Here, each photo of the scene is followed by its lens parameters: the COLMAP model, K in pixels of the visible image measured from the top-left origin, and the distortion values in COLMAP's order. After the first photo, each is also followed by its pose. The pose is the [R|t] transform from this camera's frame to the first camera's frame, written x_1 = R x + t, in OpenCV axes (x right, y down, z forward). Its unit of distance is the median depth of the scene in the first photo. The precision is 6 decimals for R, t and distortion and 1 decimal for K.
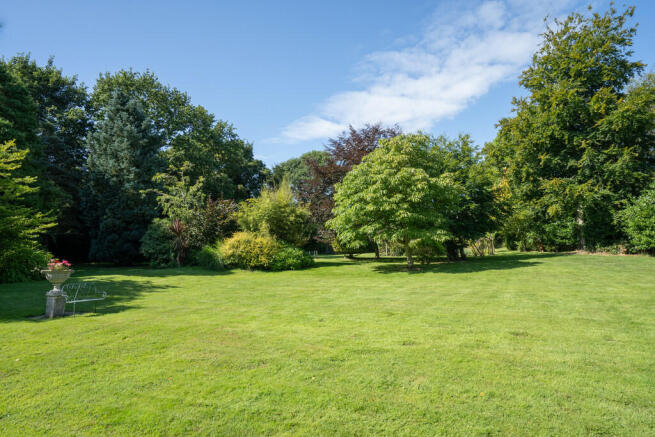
lens RADIAL K [[386.1, 0, 327.5], [0, 386.1, 218.5], [0, 0, 1]] dist [-0.001410, -0.000228]
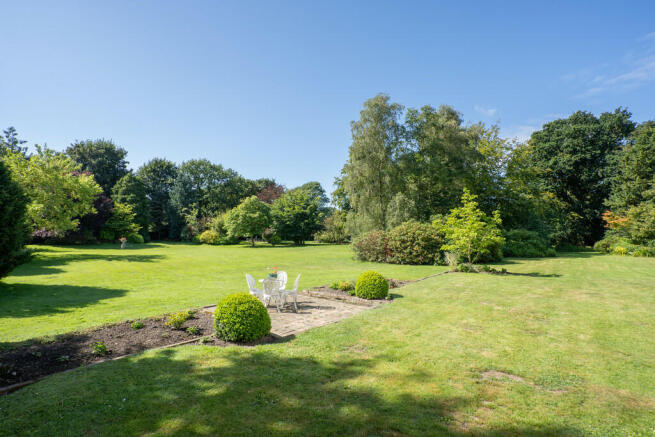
lens RADIAL K [[301.2, 0, 327.5], [0, 301.2, 218.5], [0, 0, 1]] dist [-0.000524, -0.000086]
pose [[0.952408, 0.016983, -0.304352, 1.210839], [-0.011152, 0.999720, 0.020887, -0.099930], [0.304621, -0.016498, 0.952331, -0.740531]]
